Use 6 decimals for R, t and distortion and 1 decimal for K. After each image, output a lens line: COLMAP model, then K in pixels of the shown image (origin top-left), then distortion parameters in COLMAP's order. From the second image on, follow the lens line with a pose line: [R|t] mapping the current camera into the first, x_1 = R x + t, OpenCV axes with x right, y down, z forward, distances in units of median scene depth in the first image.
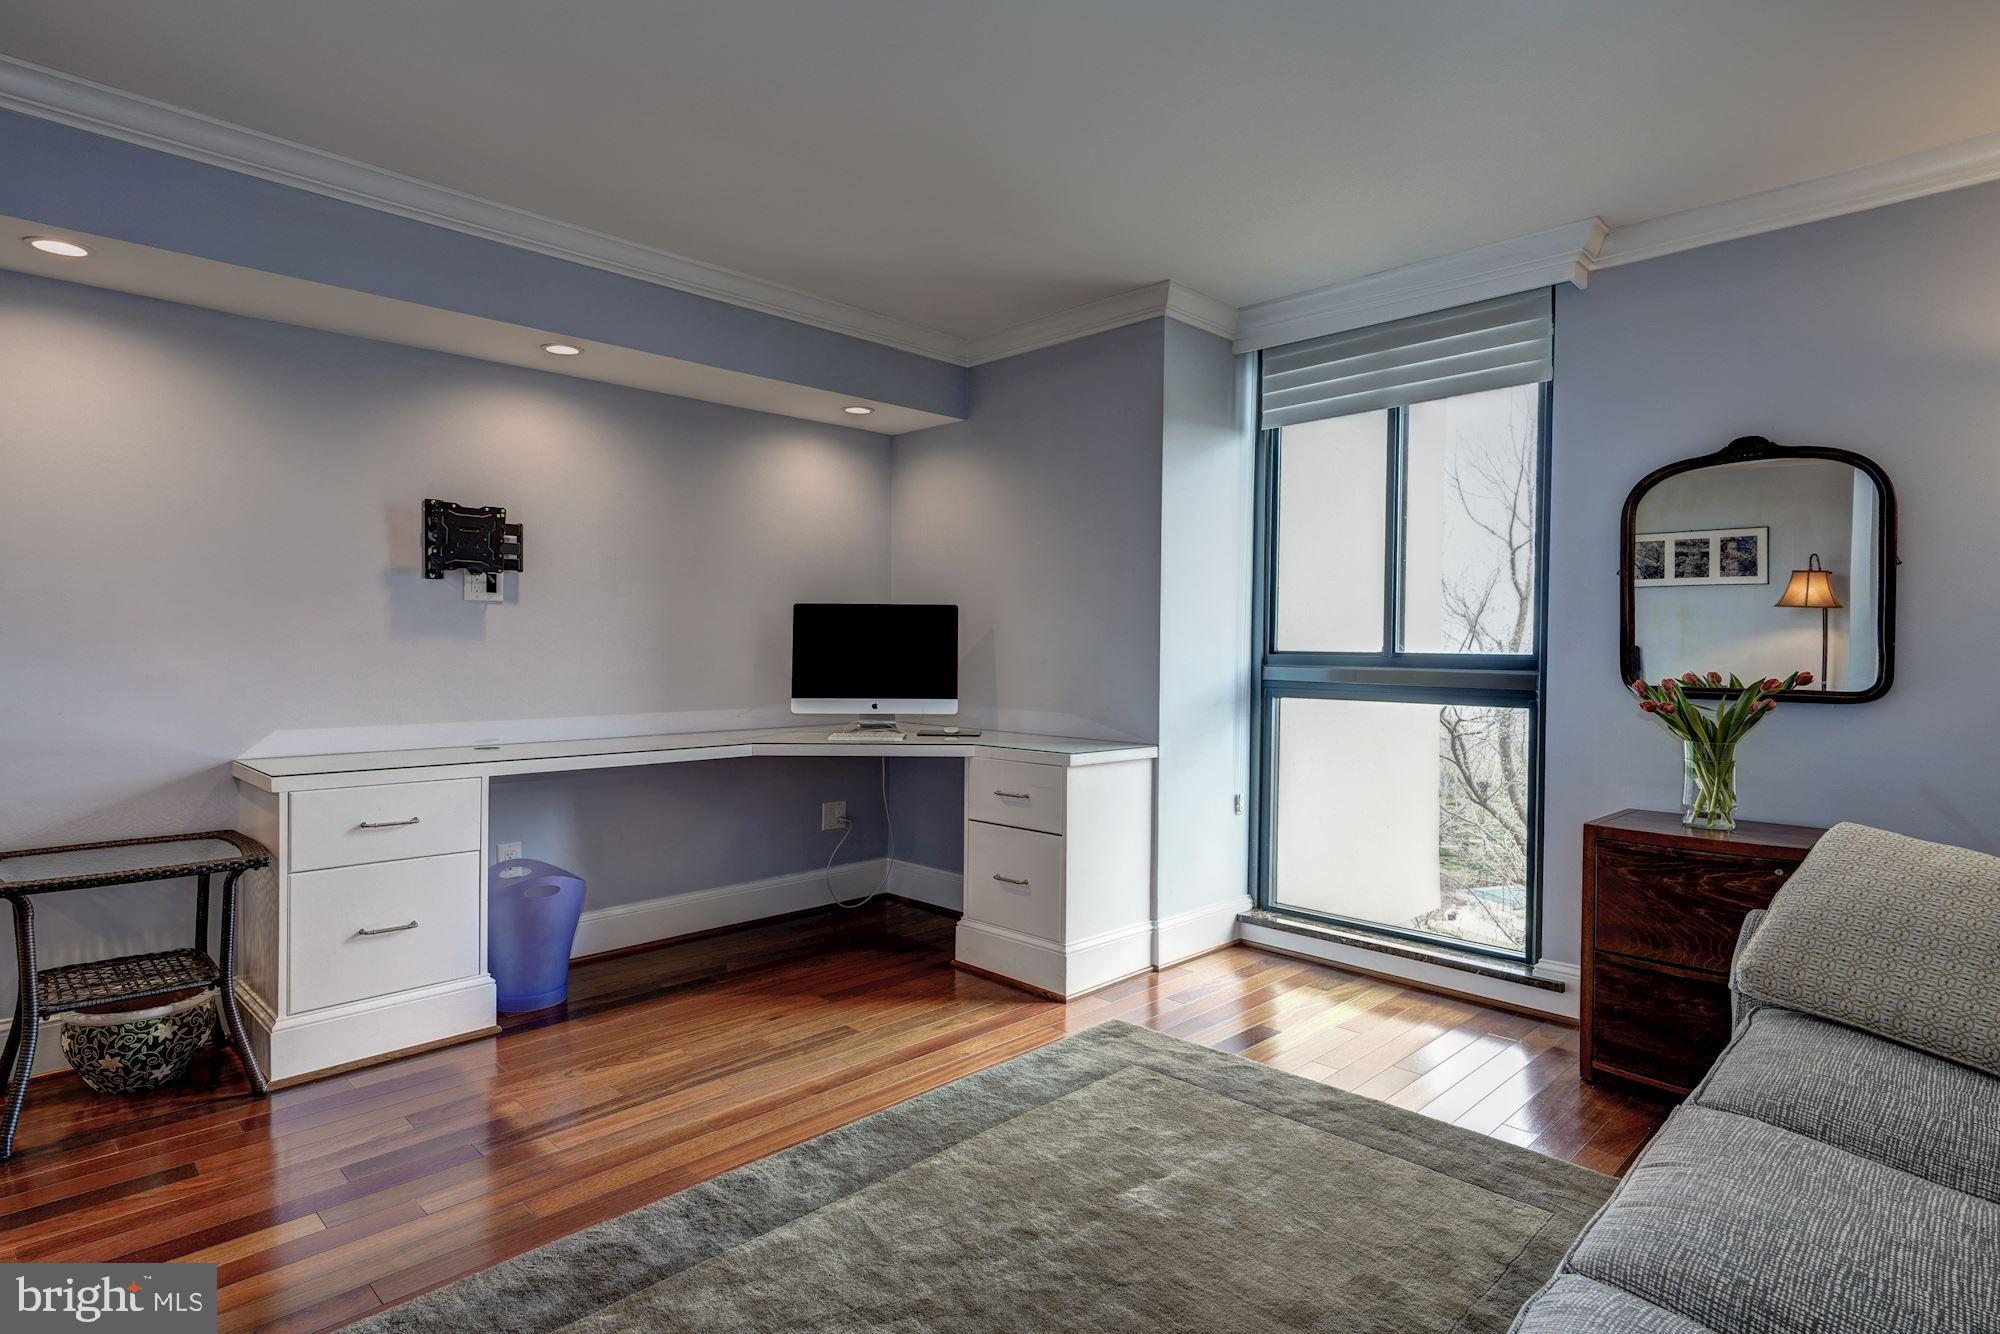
lens RADIAL K [[1015.7, 0, 997.0], [0, 1015.7, 653.1], [0, 0, 1]] dist [0.003536, 0.001243]
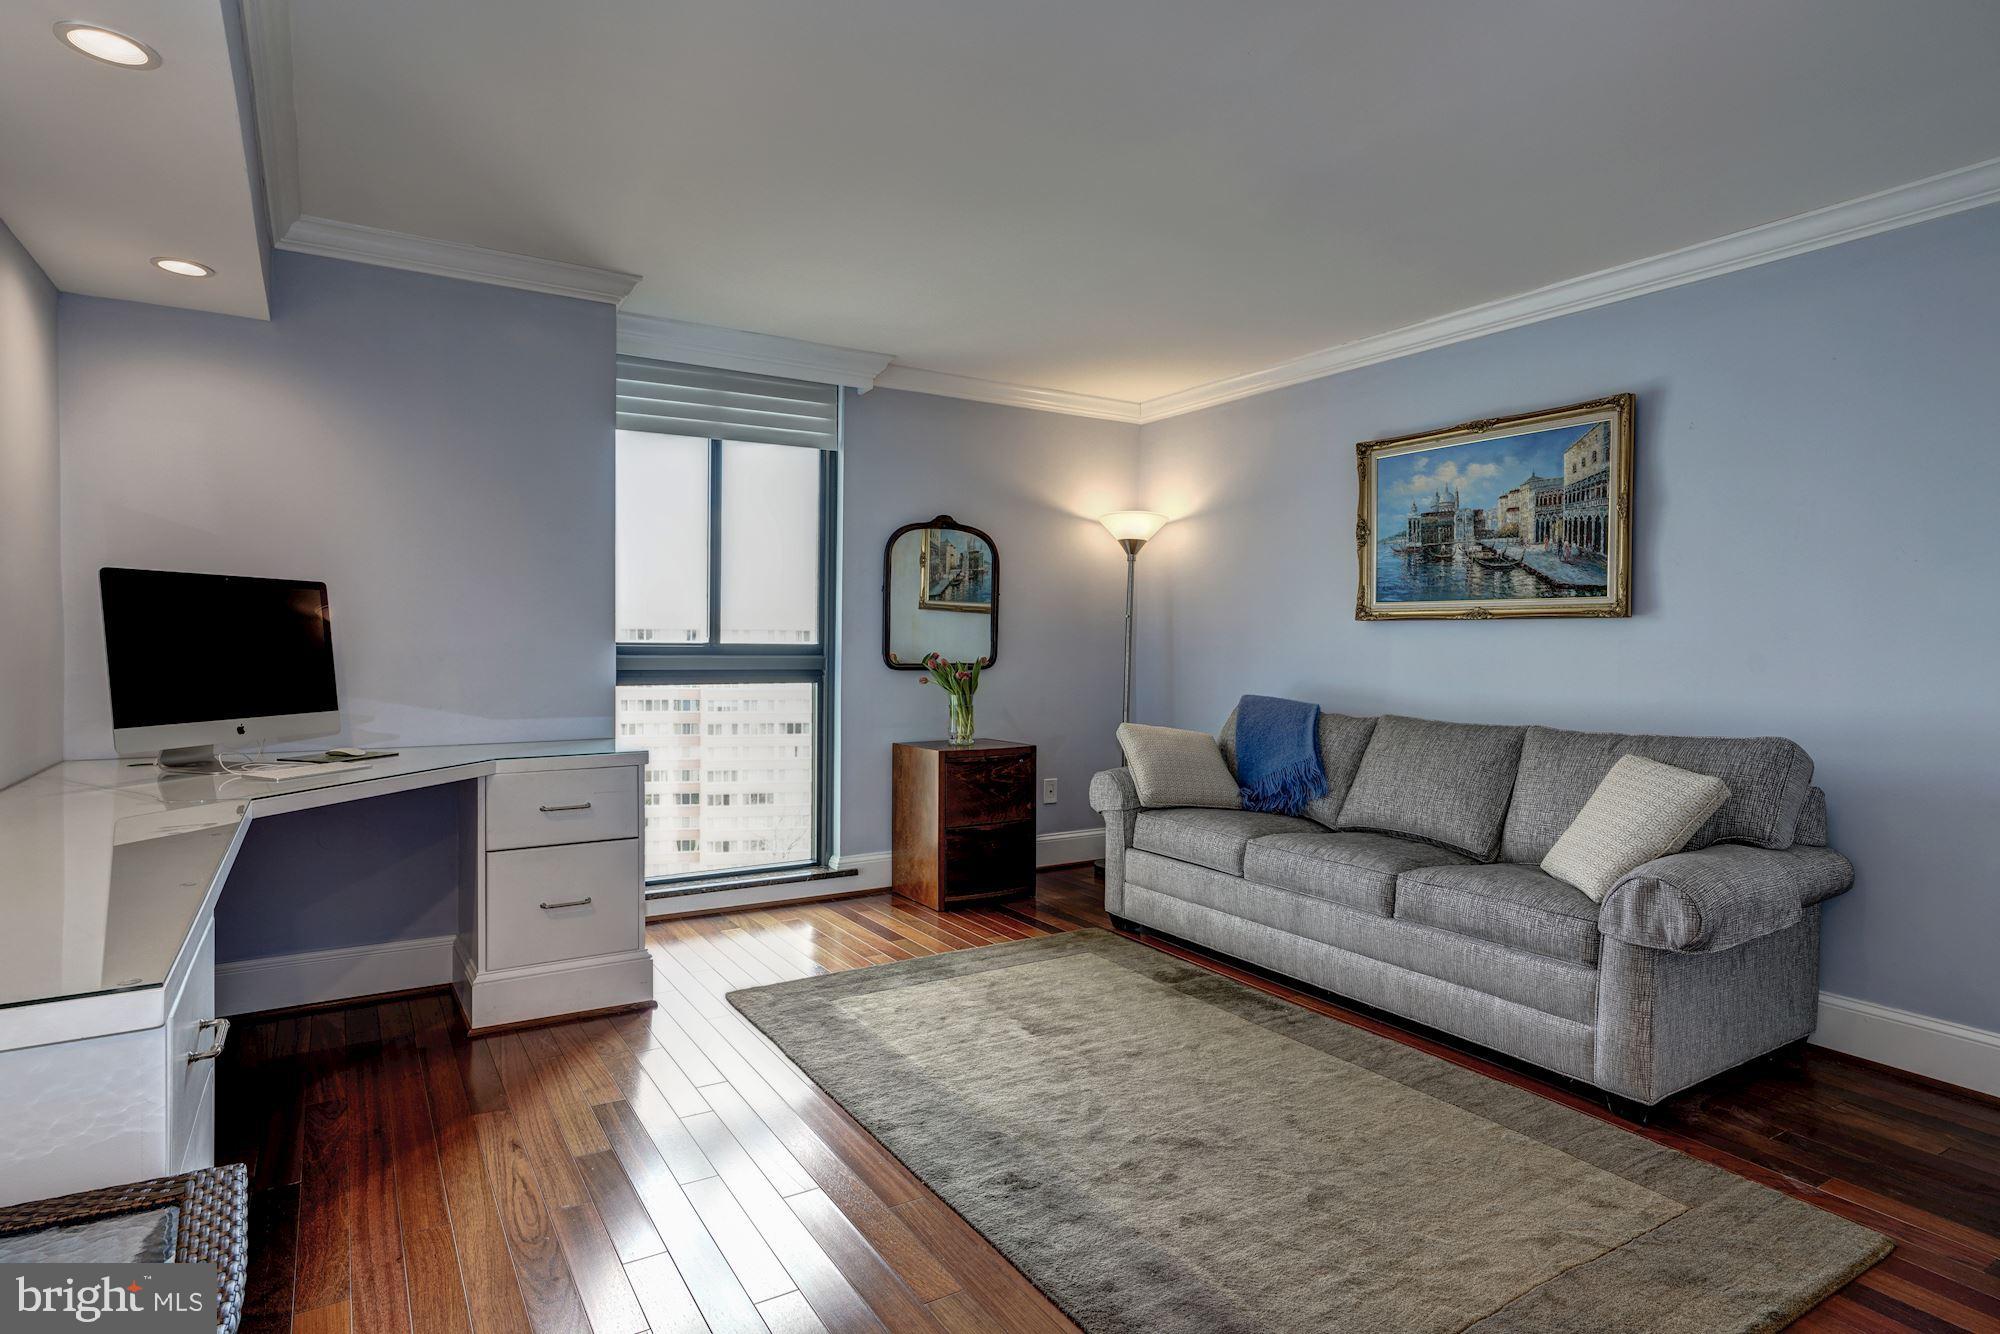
lens RADIAL K [[1015.7, 0, 997.0], [0, 1015.7, 653.1], [0, 0, 1]] dist [0.003536, 0.001243]
pose [[0.228875, -0.015590, 0.973331, -0.760640], [0.005747, 0.999876, 0.014664, -0.005275], [-0.973439, 0.002237, 0.228936, 0.437315]]
